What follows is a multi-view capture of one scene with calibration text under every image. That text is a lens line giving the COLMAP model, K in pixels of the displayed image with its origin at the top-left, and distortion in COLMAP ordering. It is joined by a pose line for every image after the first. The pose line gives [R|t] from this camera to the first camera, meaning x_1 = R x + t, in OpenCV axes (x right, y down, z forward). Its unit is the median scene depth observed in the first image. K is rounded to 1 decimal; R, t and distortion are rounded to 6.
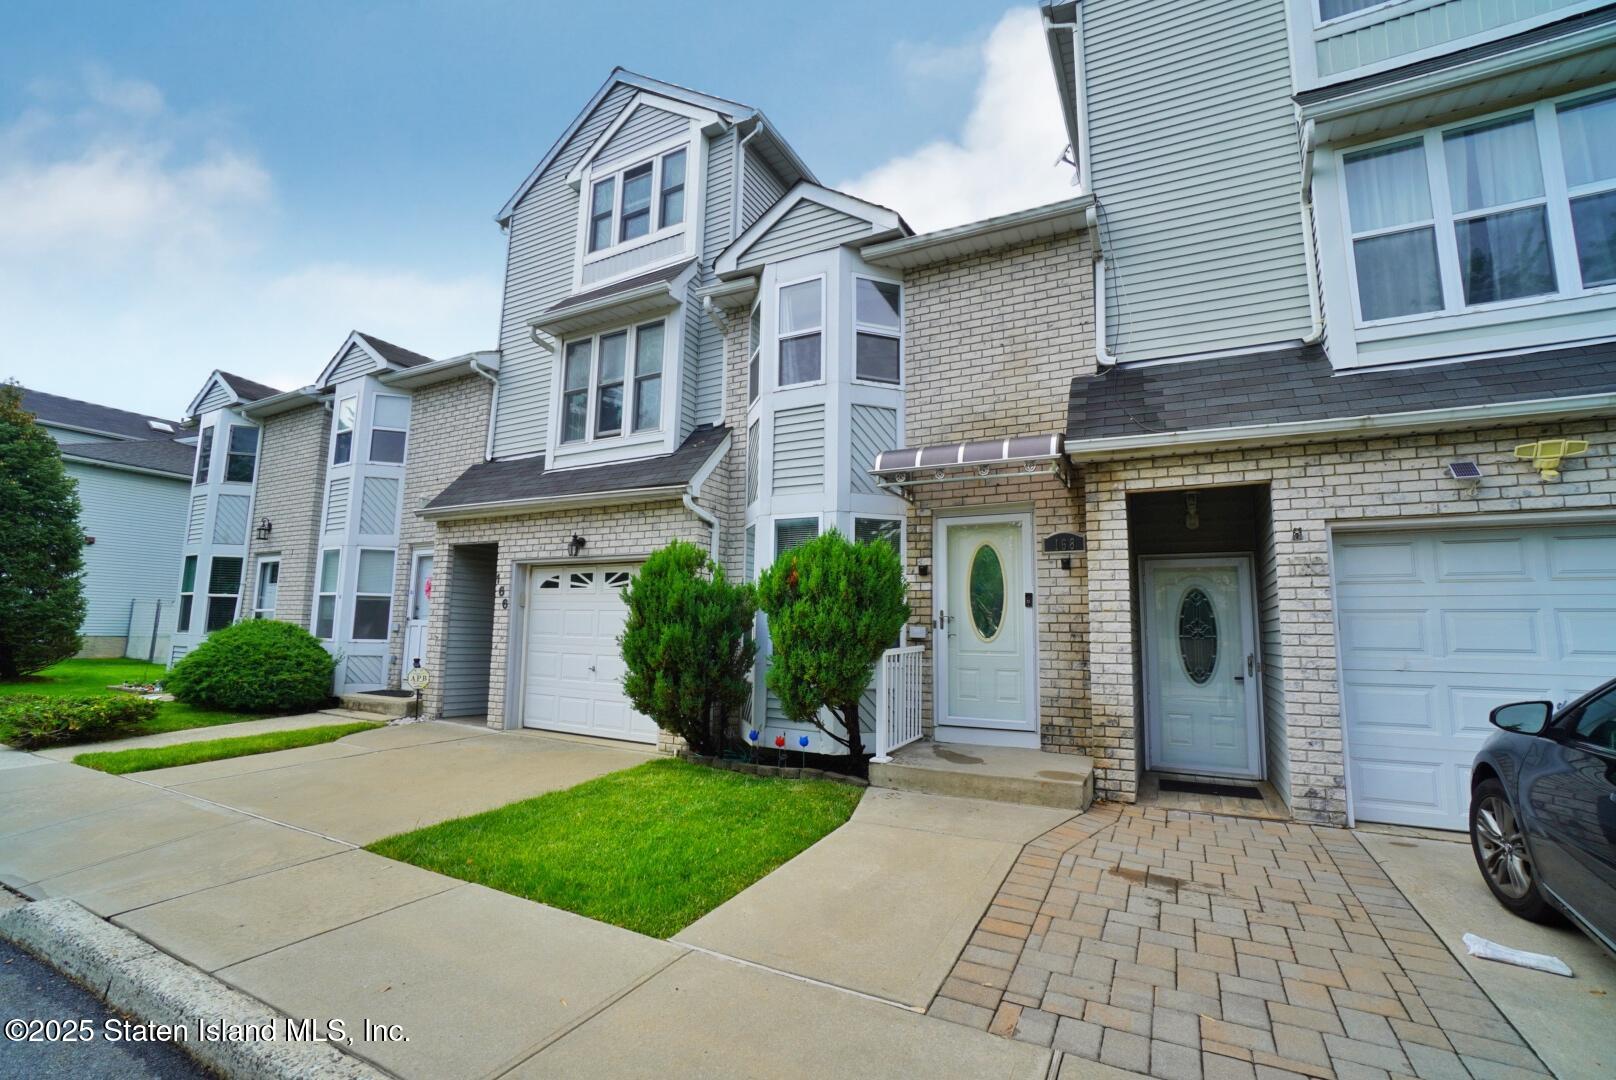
lens RADIAL K [[717.0, 0, 802.9], [0, 717.0, 539.9], [0, 0, 1]] dist [-0.040640, 0.012269]
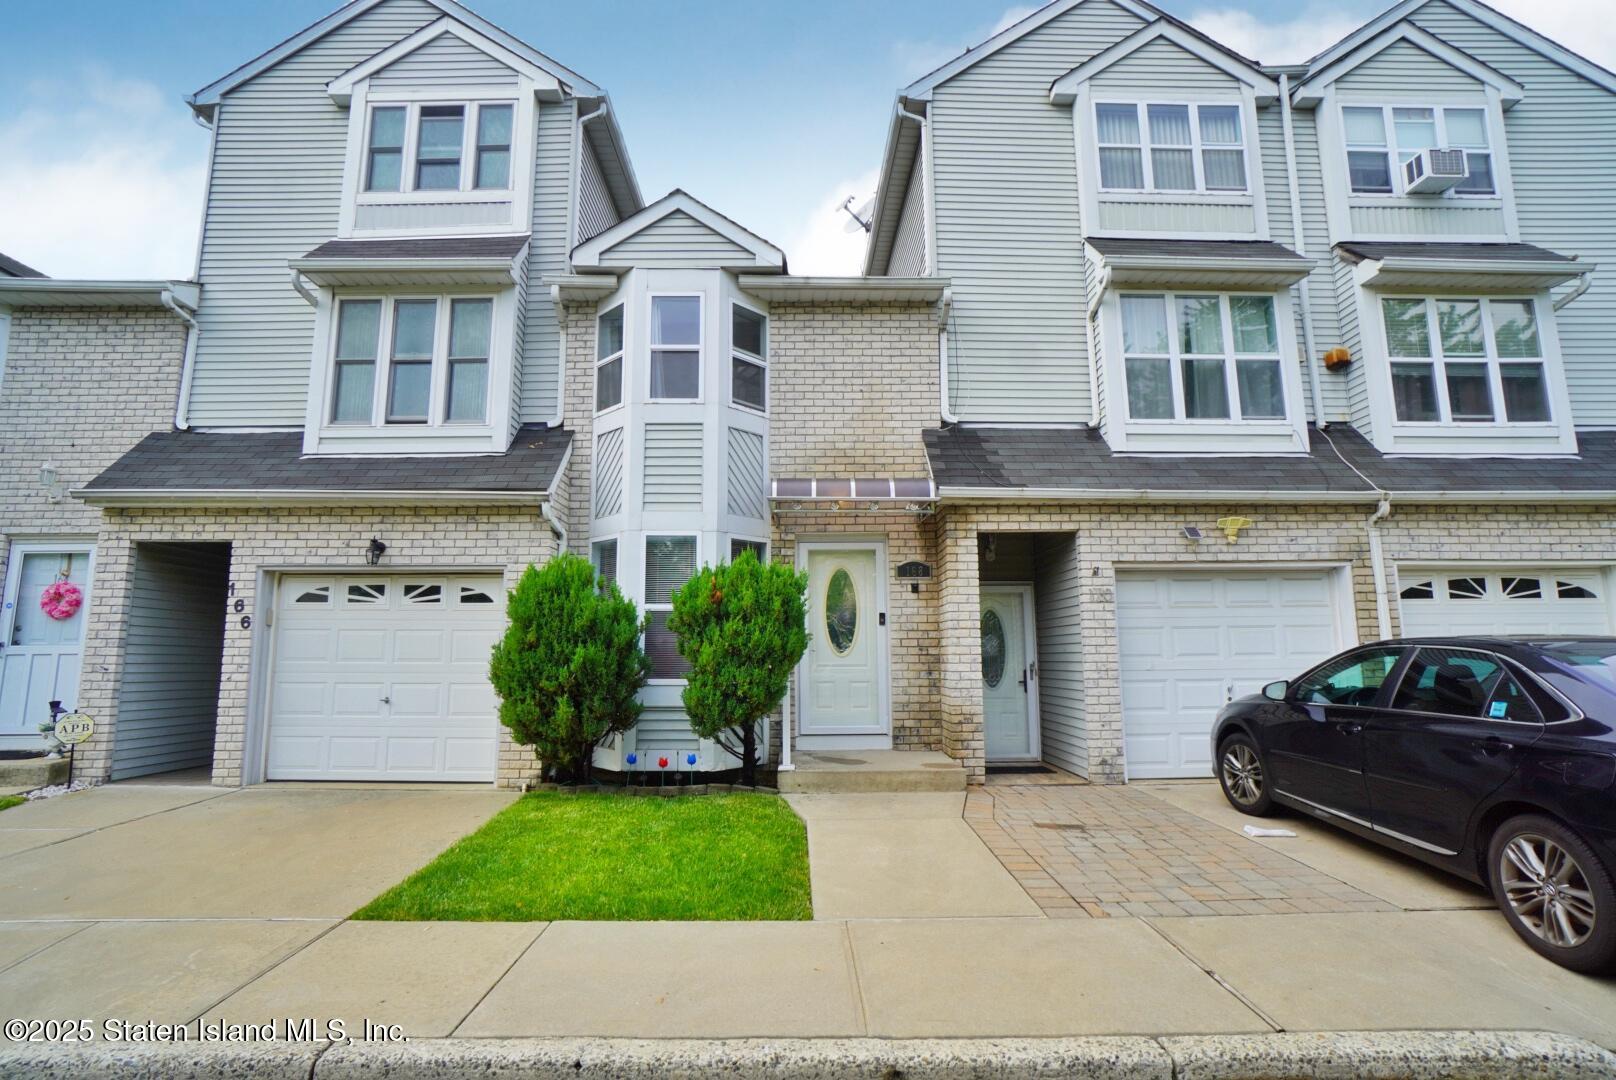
lens RADIAL K [[791.6, 0, 811.3], [0, 791.6, 541.0], [0, 0, 1]] dist [-0.016177, 0.003528]
pose [[0.875923, 0.047157, 0.480142, -0.367467], [-0.042695, 0.998884, -0.020216, -0.009079], [-0.480559, -0.002792, 0.876958, -0.050126]]
